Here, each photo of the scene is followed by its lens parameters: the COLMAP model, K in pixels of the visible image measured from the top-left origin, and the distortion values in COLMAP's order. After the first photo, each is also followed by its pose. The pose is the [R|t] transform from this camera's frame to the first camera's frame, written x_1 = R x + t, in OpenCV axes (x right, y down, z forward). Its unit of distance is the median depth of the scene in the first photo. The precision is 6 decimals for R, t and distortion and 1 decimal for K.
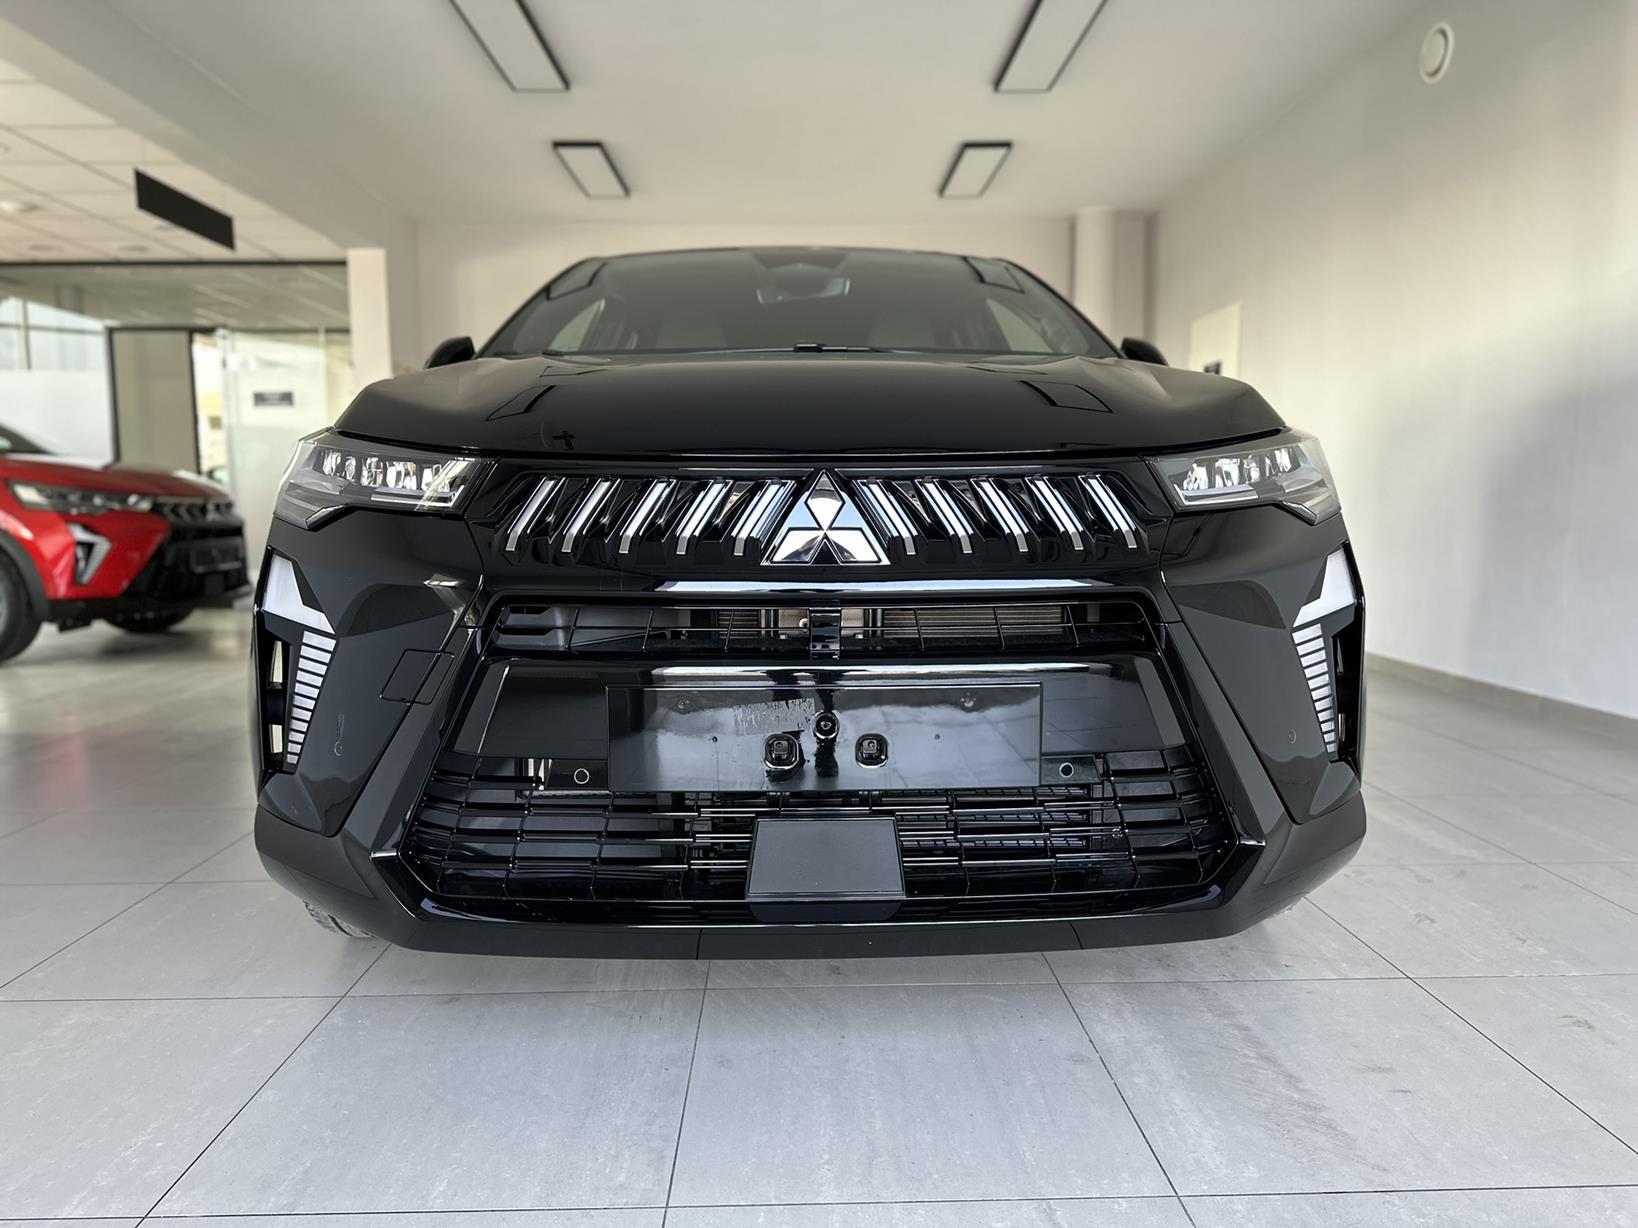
lens RADIAL K [[1196.6, 0, 811.5], [0, 1196.6, 617.4], [0, 0, 1]] dist [0.048146, 0.052046]
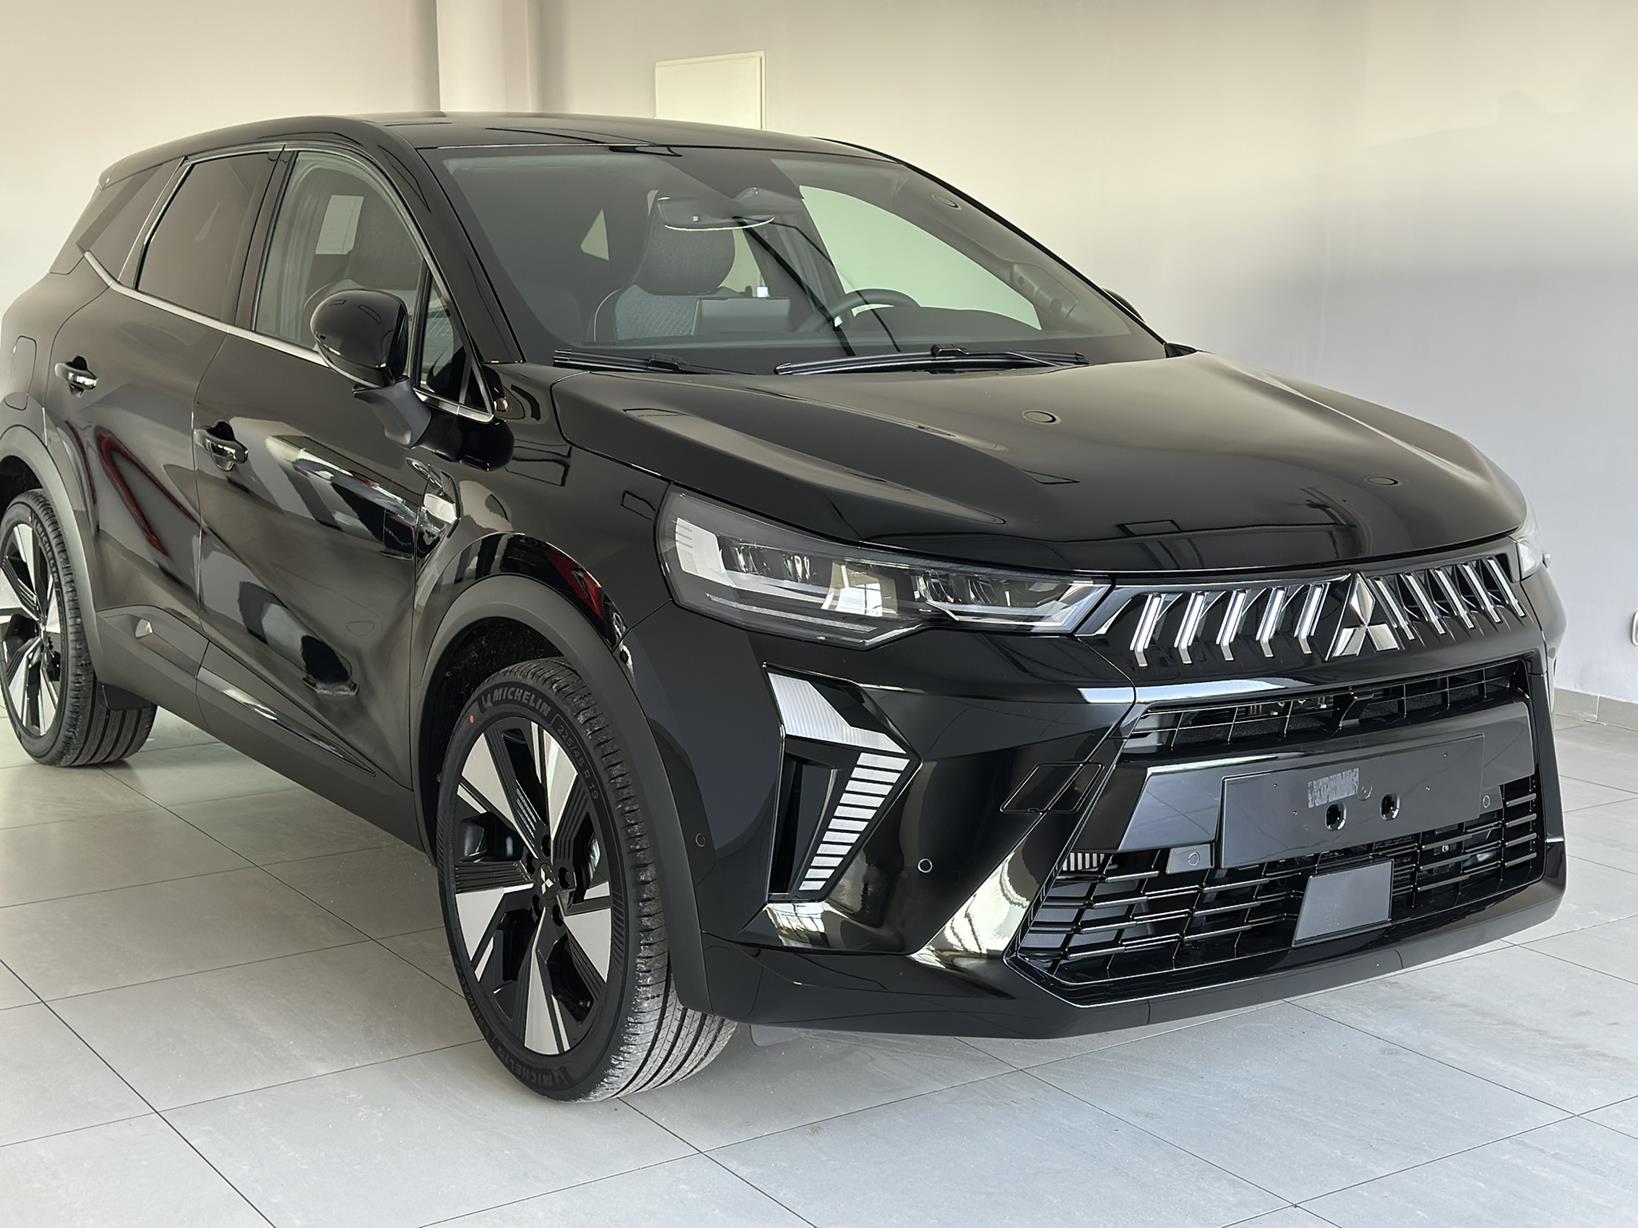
lens RADIAL K [[2265.6, 0, 809.0], [0, 2265.6, 640.1], [0, 0, 1]] dist [0.116768, -0.027818]
pose [[0.841441, -0.082863, 0.533957, -1.506424], [0.044949, 0.995481, 0.083653, -0.248103], [-0.538476, -0.046388, 0.841363, -0.549005]]
